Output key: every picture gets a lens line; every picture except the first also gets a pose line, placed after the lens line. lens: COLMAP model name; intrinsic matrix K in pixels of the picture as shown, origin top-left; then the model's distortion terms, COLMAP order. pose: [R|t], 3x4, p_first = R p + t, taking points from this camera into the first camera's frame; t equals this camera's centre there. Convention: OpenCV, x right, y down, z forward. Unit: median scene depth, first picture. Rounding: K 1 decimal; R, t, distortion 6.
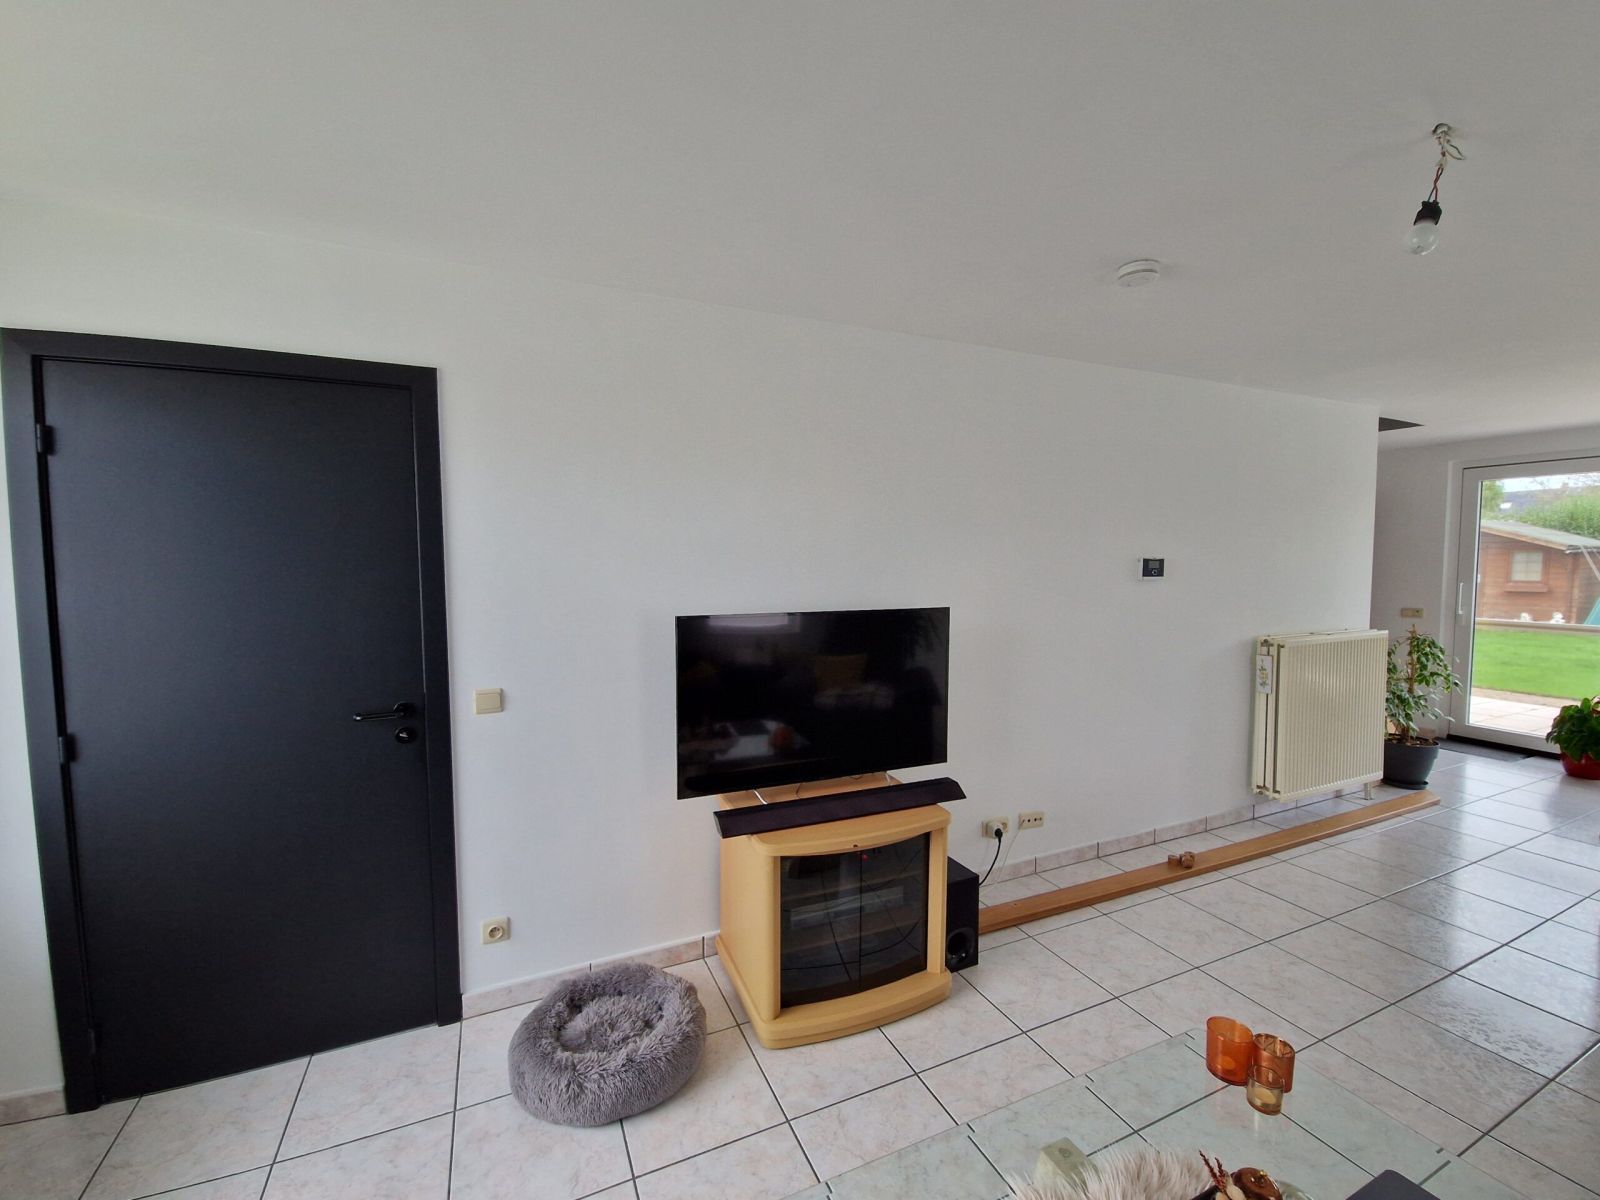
lens RADIAL K [[678.1, 0, 803.3], [0, 678.1, 605.6], [0, 0, 1]] dist [-0.000204, -0.000021]
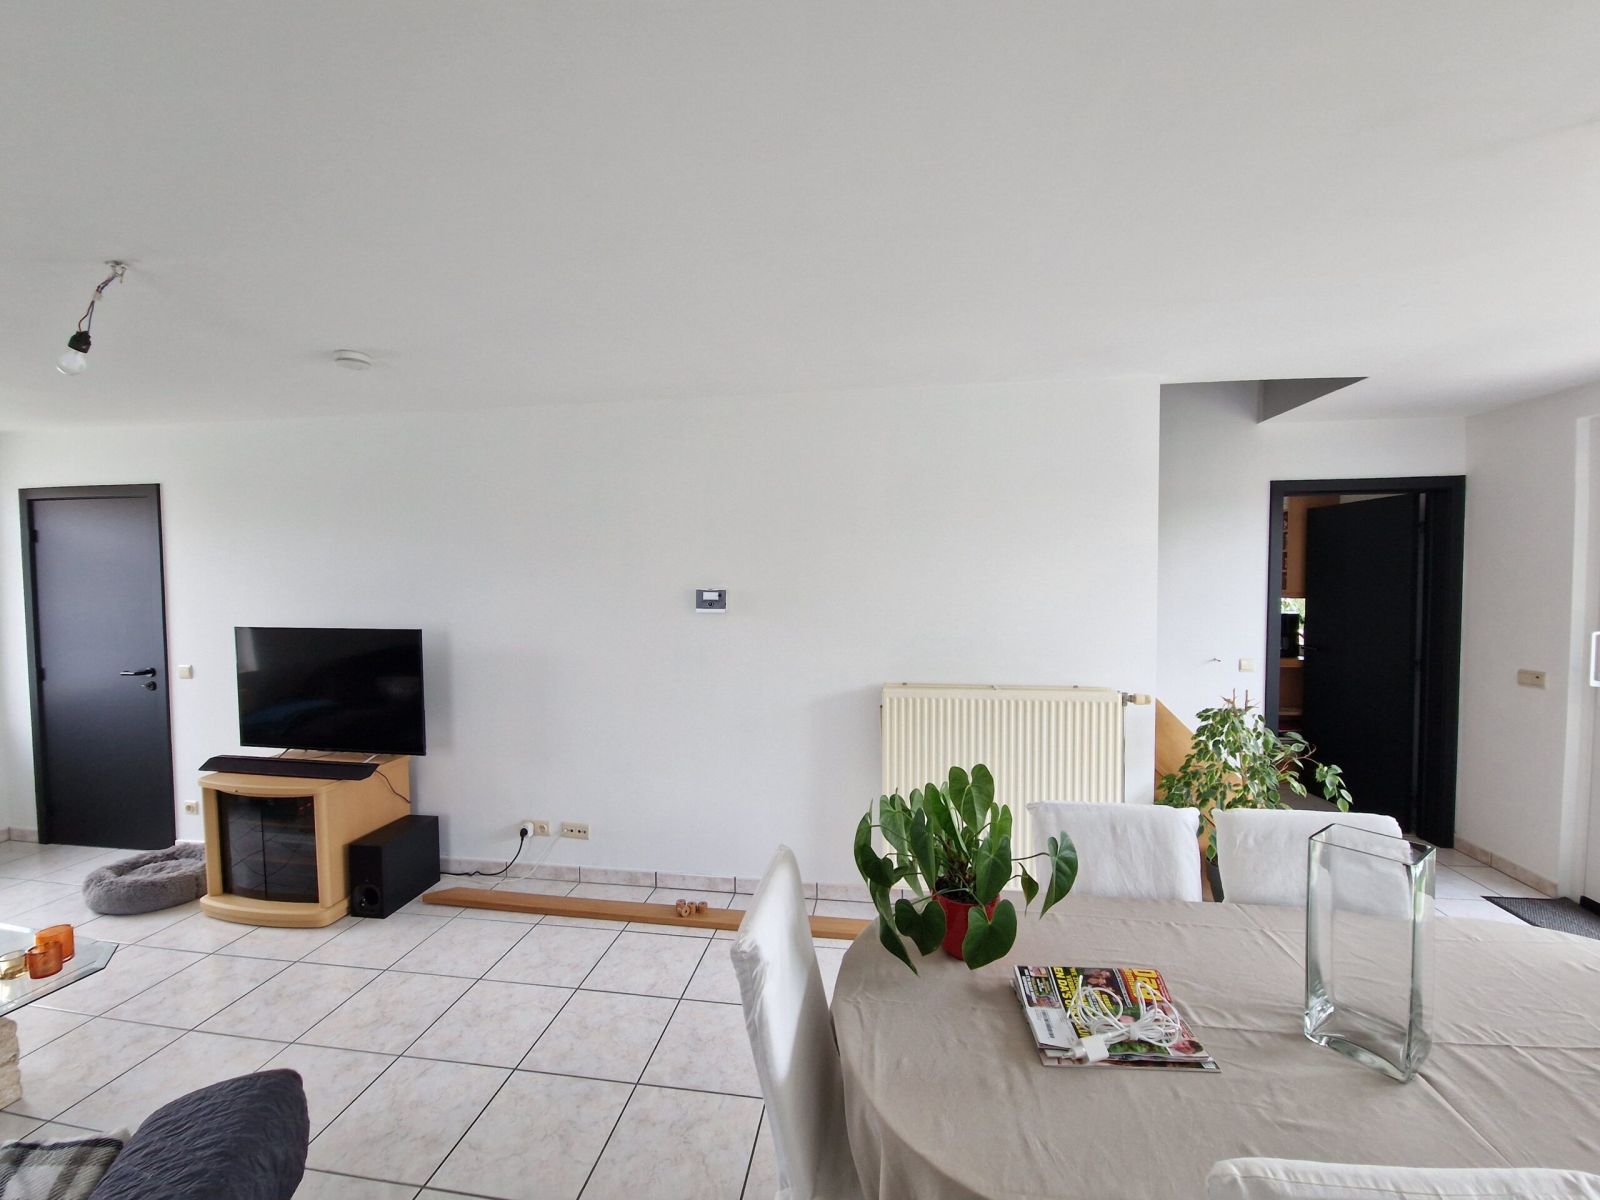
lens RADIAL K [[669.0, 0, 800.0], [0, 669.0, 600.0], [0, 0, 1]] dist [-0.000002, -0.000702]
pose [[0.838577, 0.020896, -0.544383, 1.229754], [-0.034945, 0.999269, -0.015474, -0.048072], [0.543662, 0.032000, 0.838694, 0.294085]]
